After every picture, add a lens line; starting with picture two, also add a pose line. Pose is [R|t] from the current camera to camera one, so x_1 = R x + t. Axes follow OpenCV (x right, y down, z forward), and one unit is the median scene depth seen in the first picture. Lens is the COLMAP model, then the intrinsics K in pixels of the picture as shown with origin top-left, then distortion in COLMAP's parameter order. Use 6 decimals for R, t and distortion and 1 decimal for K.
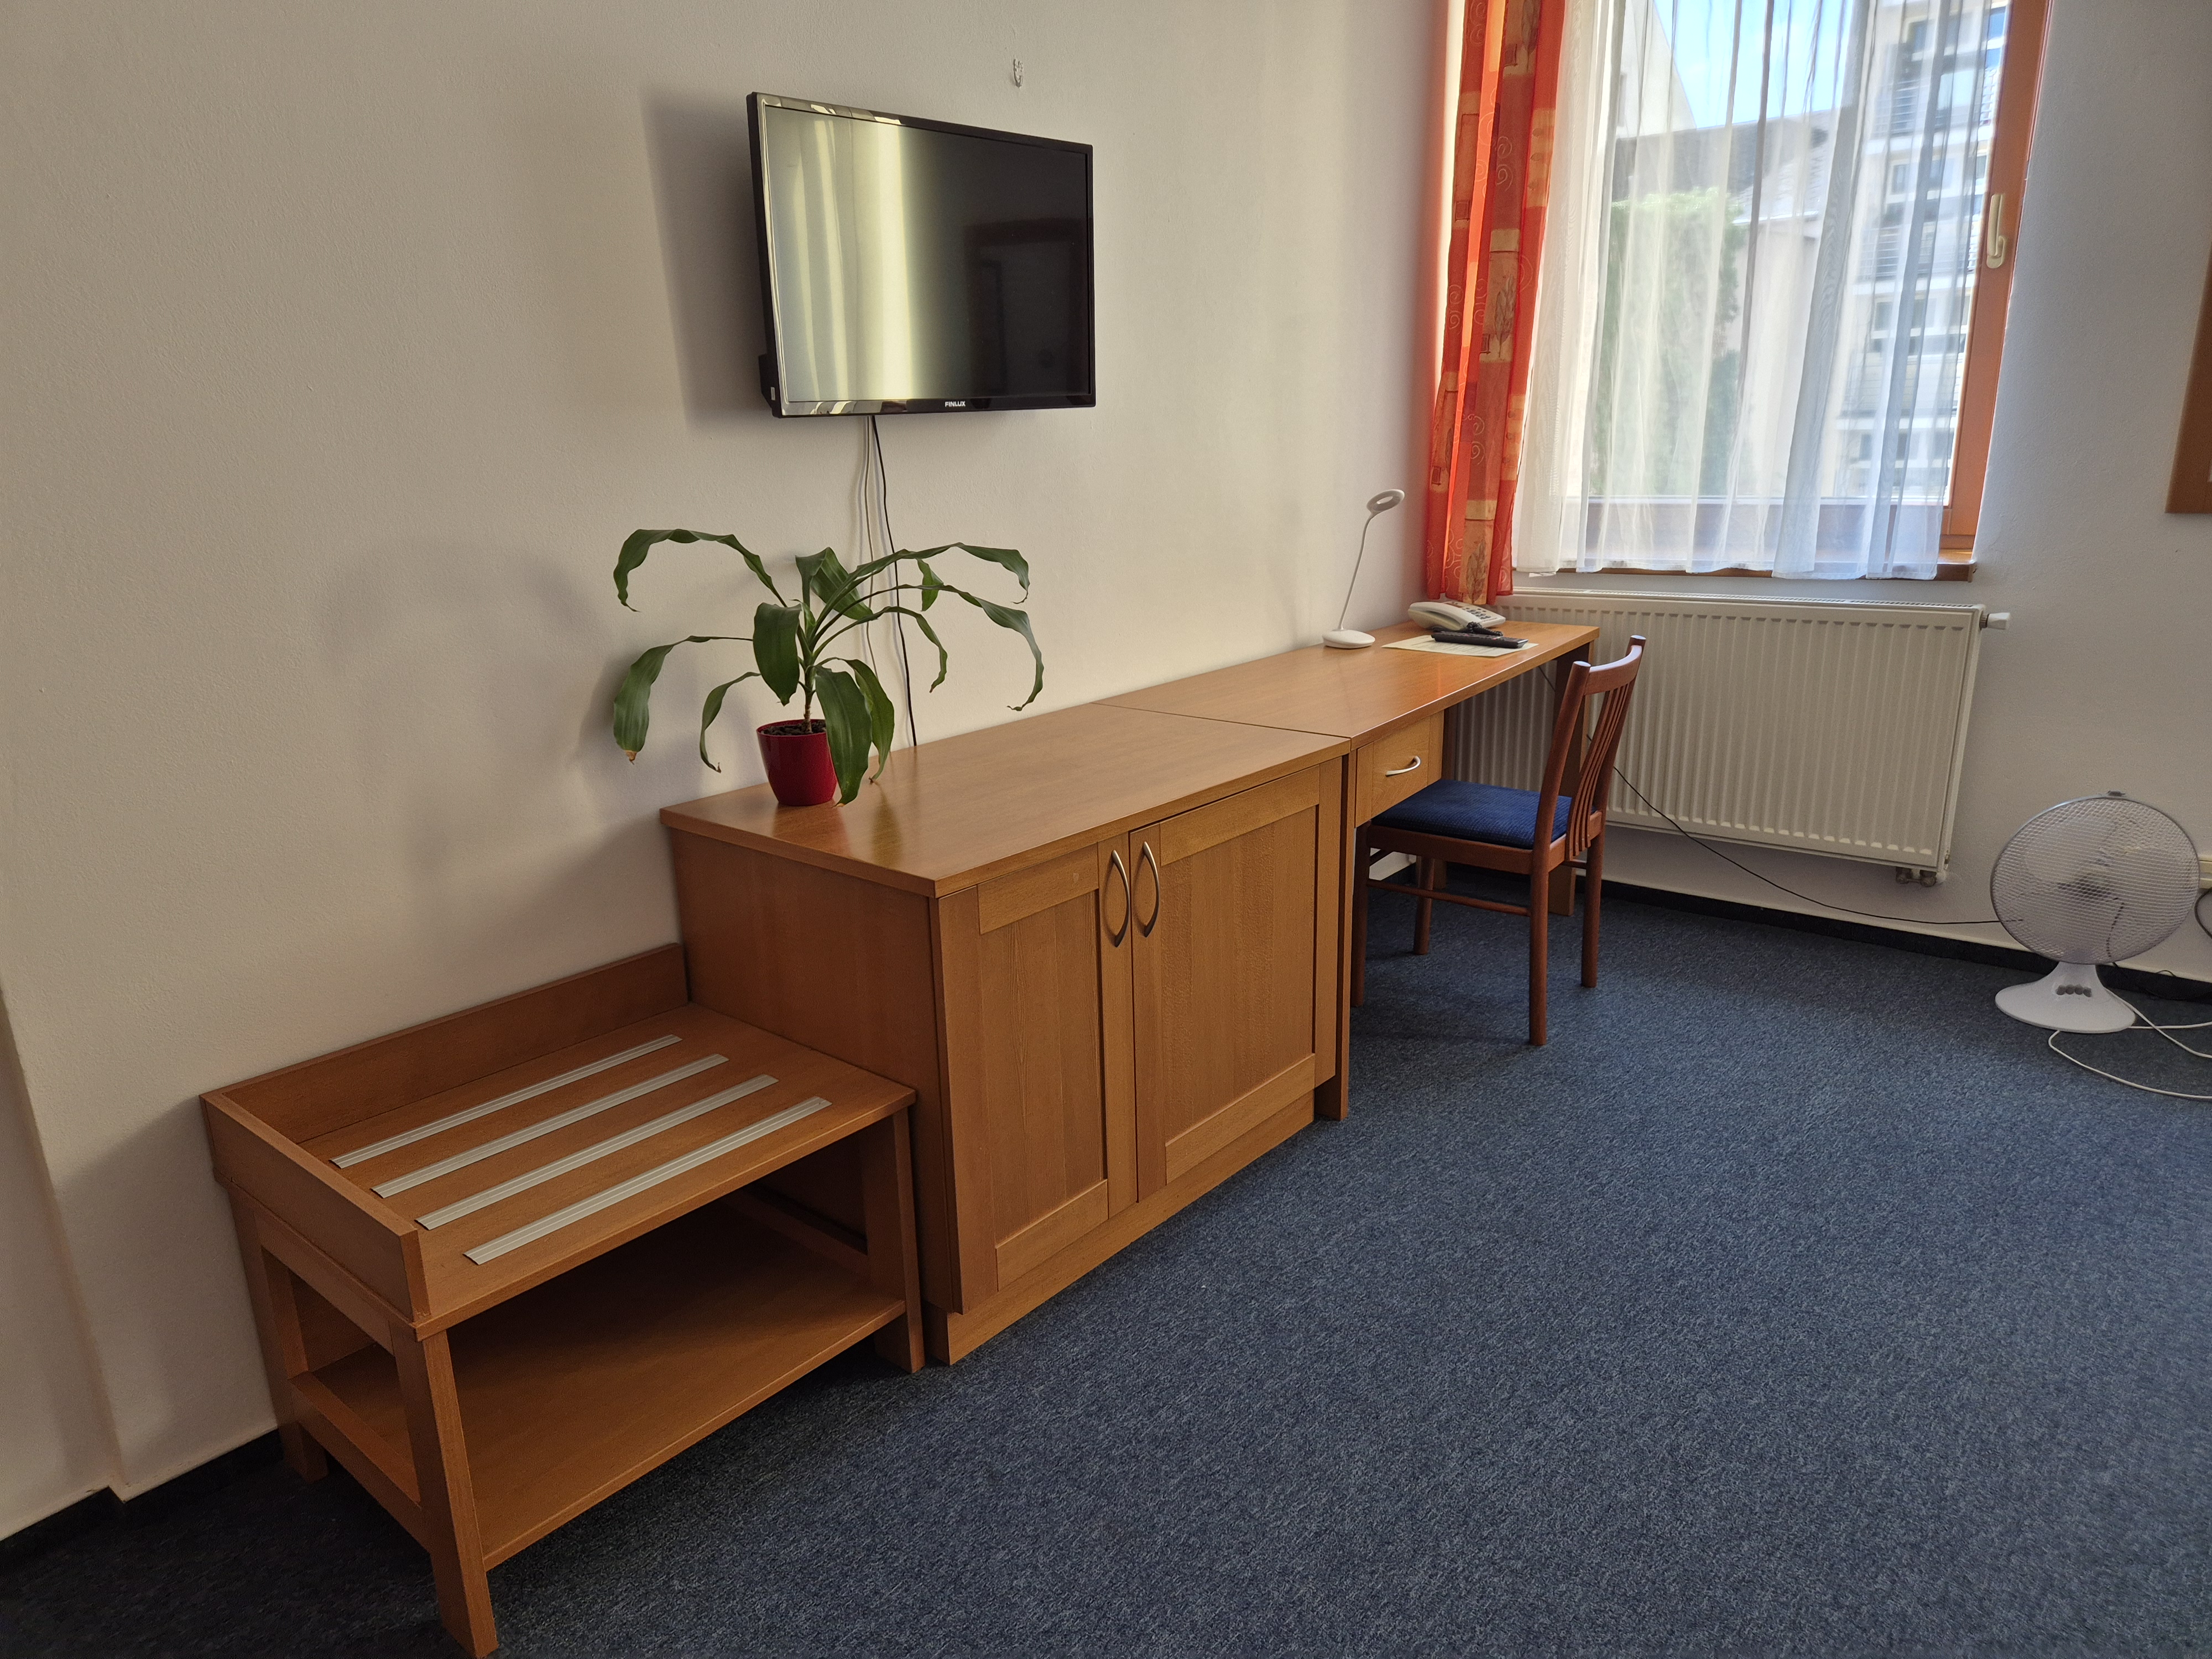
lens RADIAL K [[1473.3, 0, 1104.5], [0, 1473.3, 829.1], [0, 0, 1]] dist [0.004787, 0.001338]
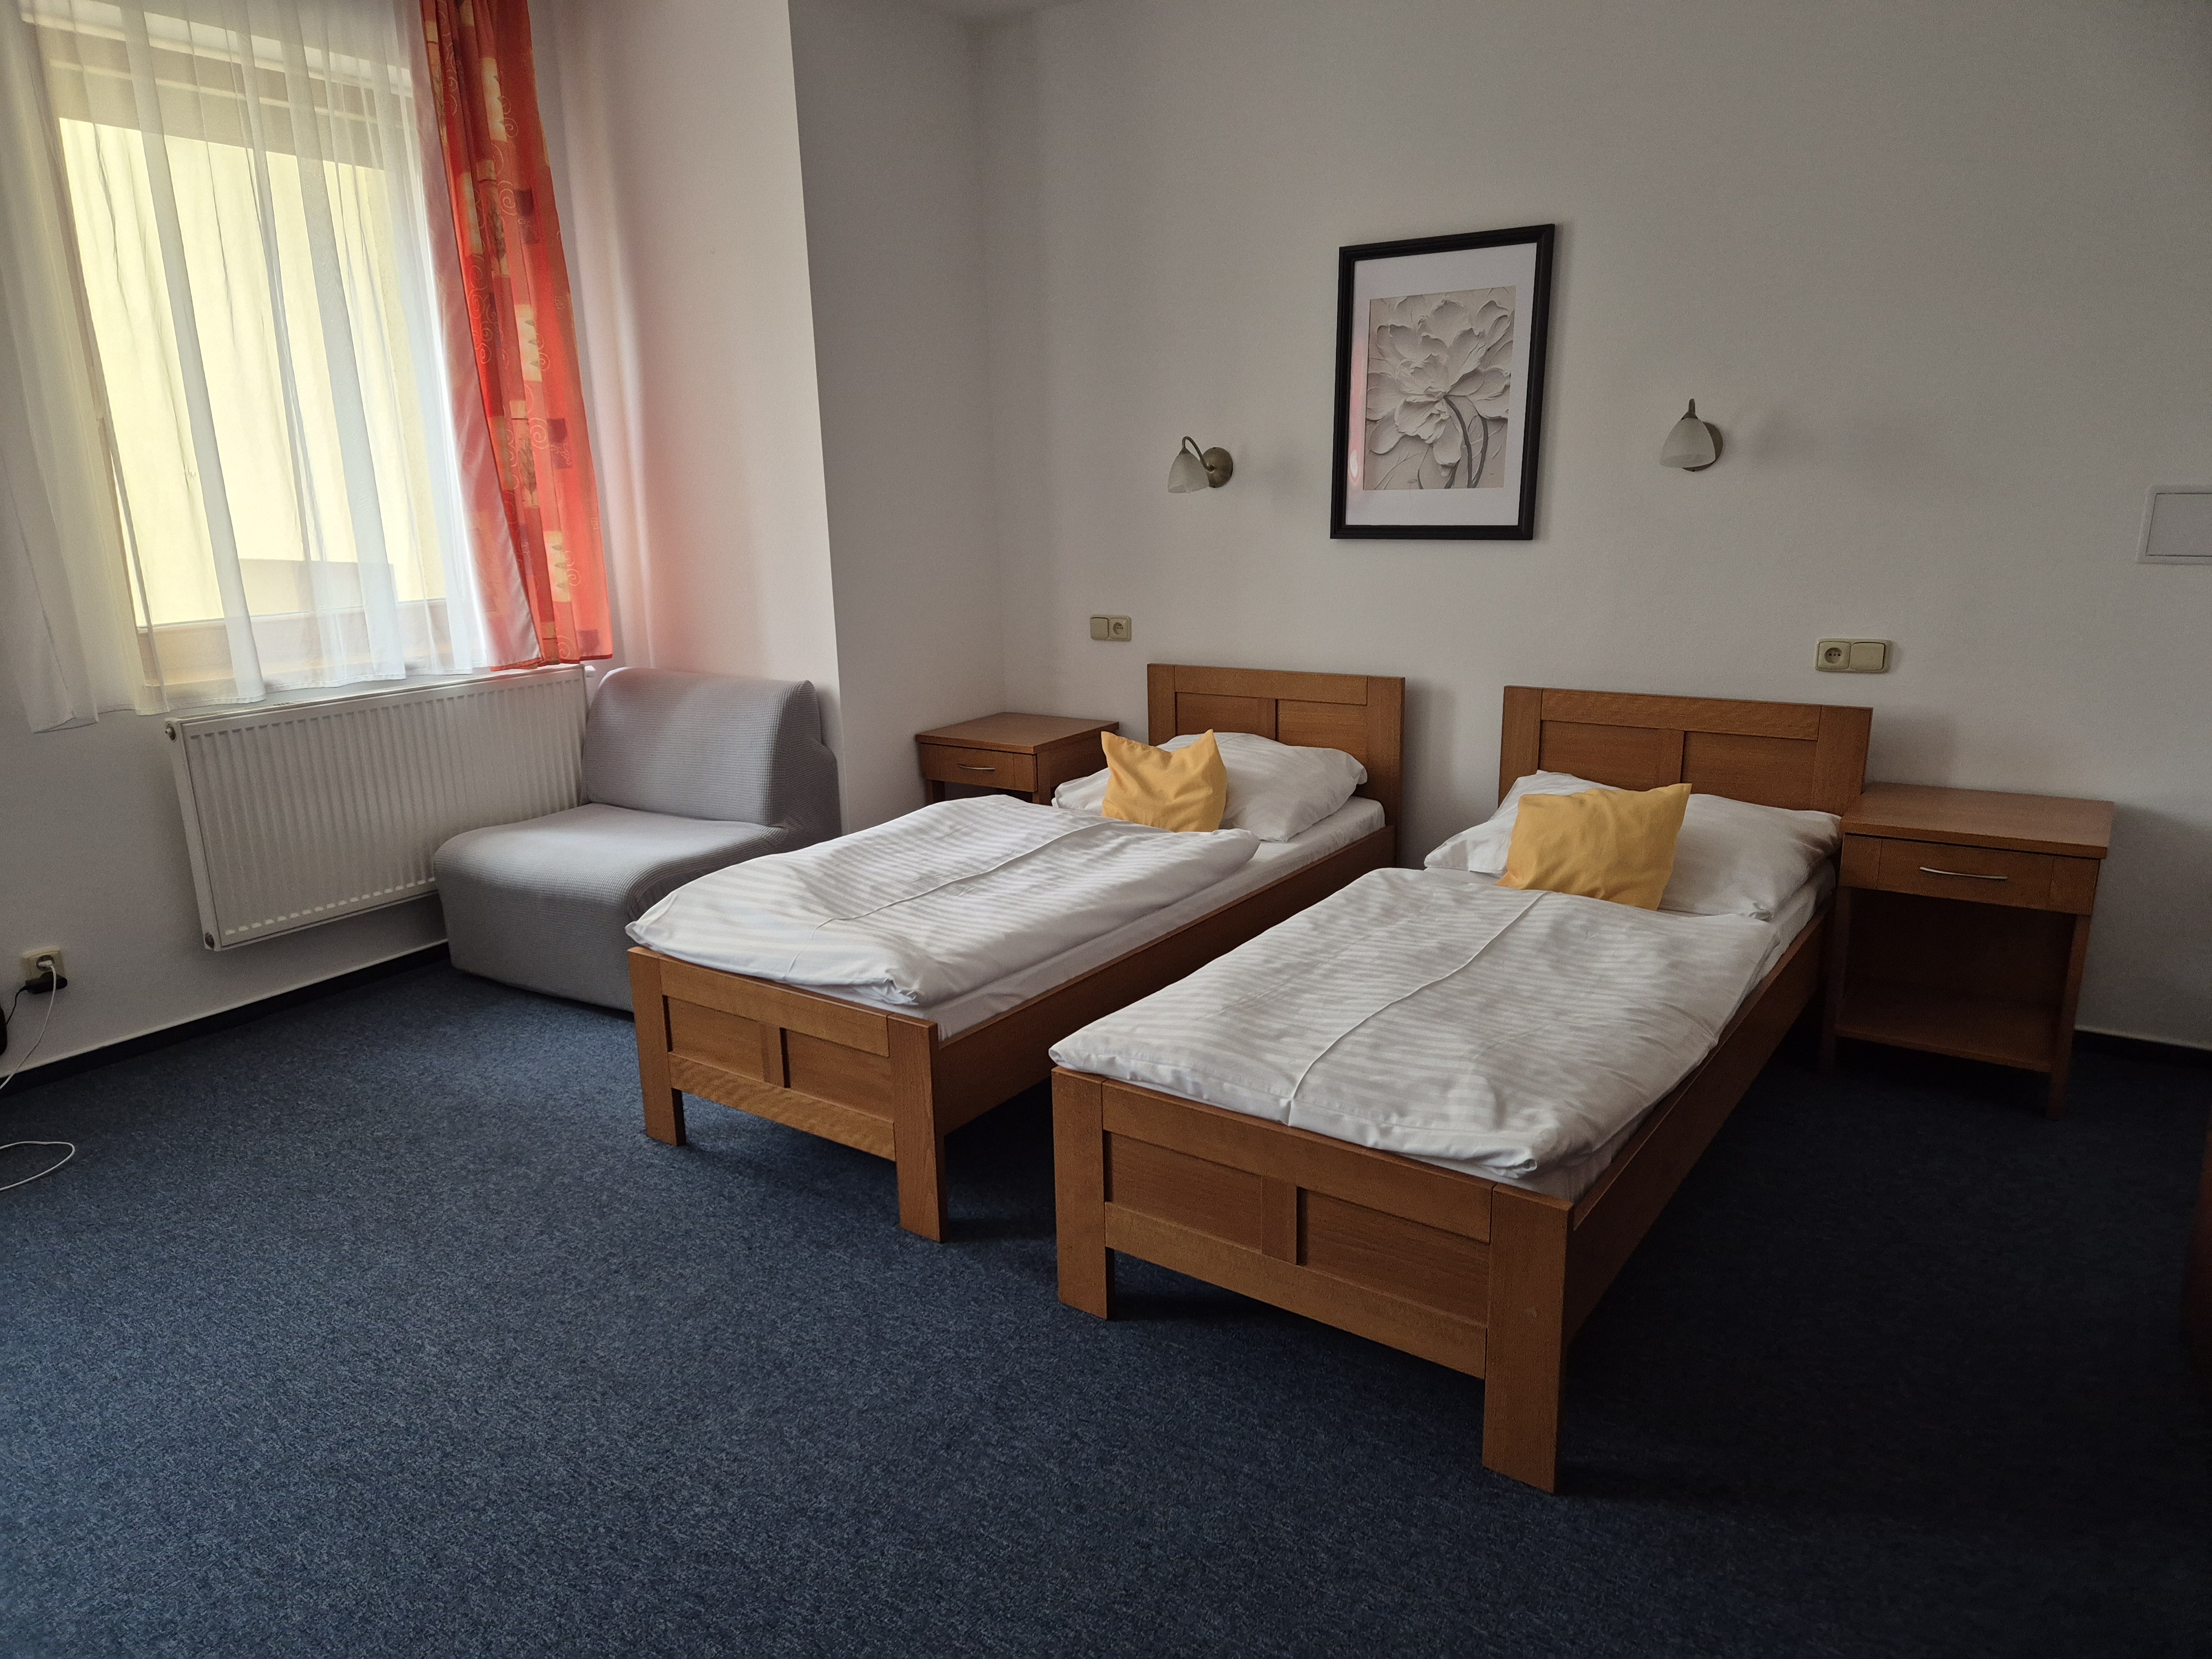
lens RADIAL K [[1473.3, 0, 1105.7], [0, 1473.3, 836.2], [0, 0, 1]] dist [0.004787, 0.001338]
pose [[-0.101016, -0.217843, 0.970742, -0.618312], [0.301193, 0.923248, 0.238527, -0.122738], [-0.948198, 0.316476, -0.027650, 0.375077]]
